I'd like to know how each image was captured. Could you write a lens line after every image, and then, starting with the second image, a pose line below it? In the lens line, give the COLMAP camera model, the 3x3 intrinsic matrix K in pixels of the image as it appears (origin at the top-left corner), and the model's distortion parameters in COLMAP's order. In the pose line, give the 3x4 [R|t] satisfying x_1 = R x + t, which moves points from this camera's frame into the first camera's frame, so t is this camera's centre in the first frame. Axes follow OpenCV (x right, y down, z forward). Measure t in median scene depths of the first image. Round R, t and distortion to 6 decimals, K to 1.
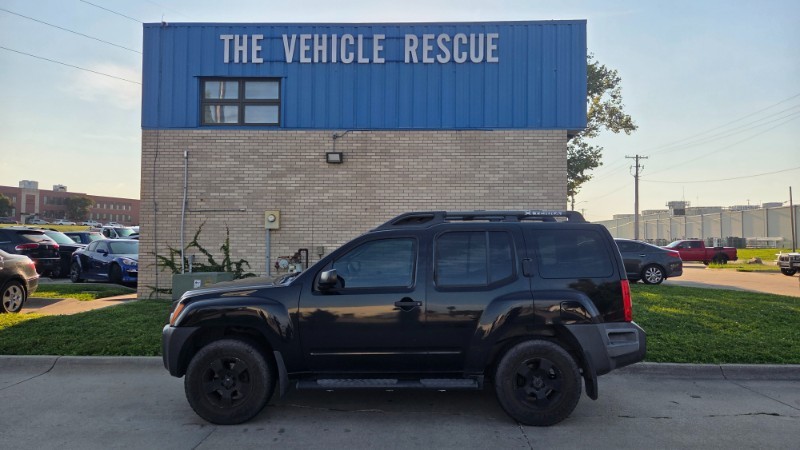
lens RADIAL K [[530.3, 0, 402.1], [0, 530.3, 218.9], [0, 0, 1]] dist [0.081384, -0.067772]
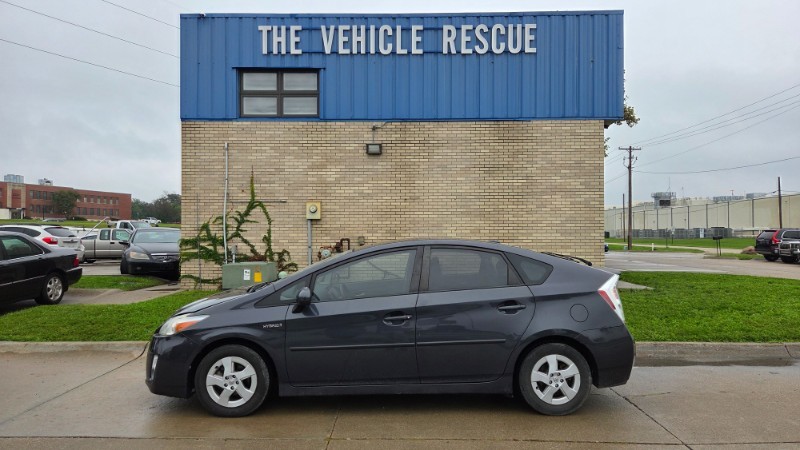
lens RADIAL K [[528.6, 0, 396.9], [0, 528.6, 227.2], [0, 0, 1]] dist [0.088873, -0.072218]
pose [[0.999826, -0.006313, 0.017526, -0.101094], [0.005802, 0.999562, 0.029009, 0.005149], [-0.017702, -0.028902, 0.999425, -0.013600]]
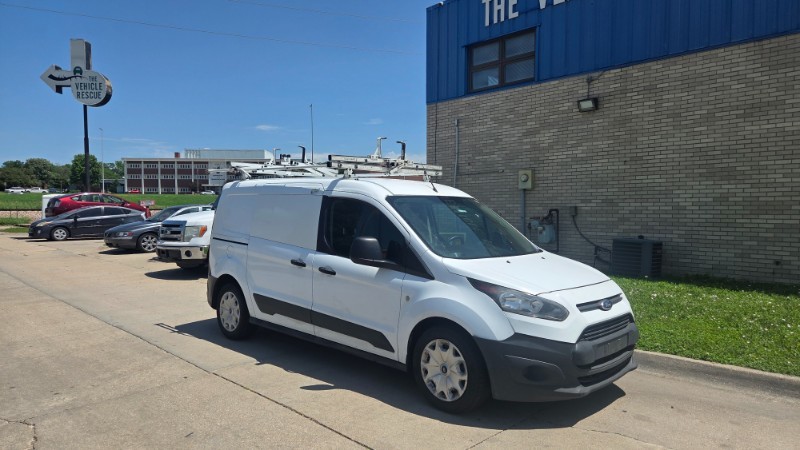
lens RADIAL K [[532.4, 0, 401.3], [0, 532.4, 221.2], [0, 0, 1]] dist [0.080618, -0.068999]
pose [[0.728272, 0.009073, -0.685228, 0.256012], [0.036046, 0.998021, 0.051525, 0.018860], [0.684339, -0.062224, 0.726504, 0.130779]]
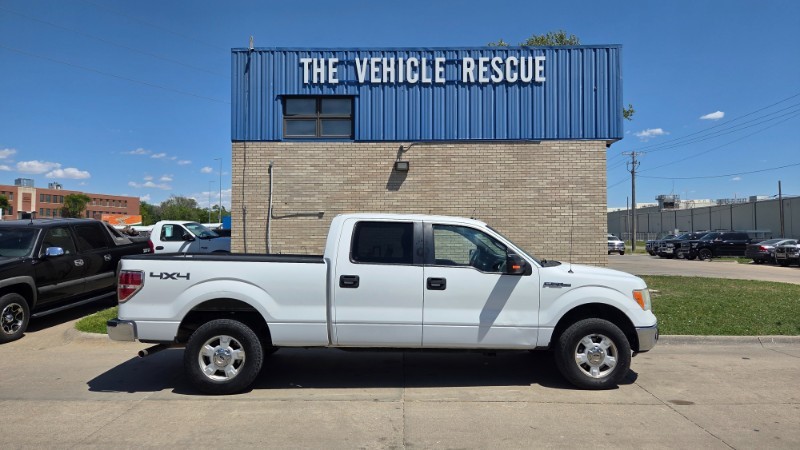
lens RADIAL K [[530.3, 0, 402.1], [0, 530.3, 218.9], [0, 0, 1]] dist [0.081384, -0.067772]
pose [[0.999801, -0.007764, 0.018397, -0.148230], [0.007596, 0.999929, 0.009173, -0.011892], [-0.018467, -0.009032, 0.999789, -0.141173]]
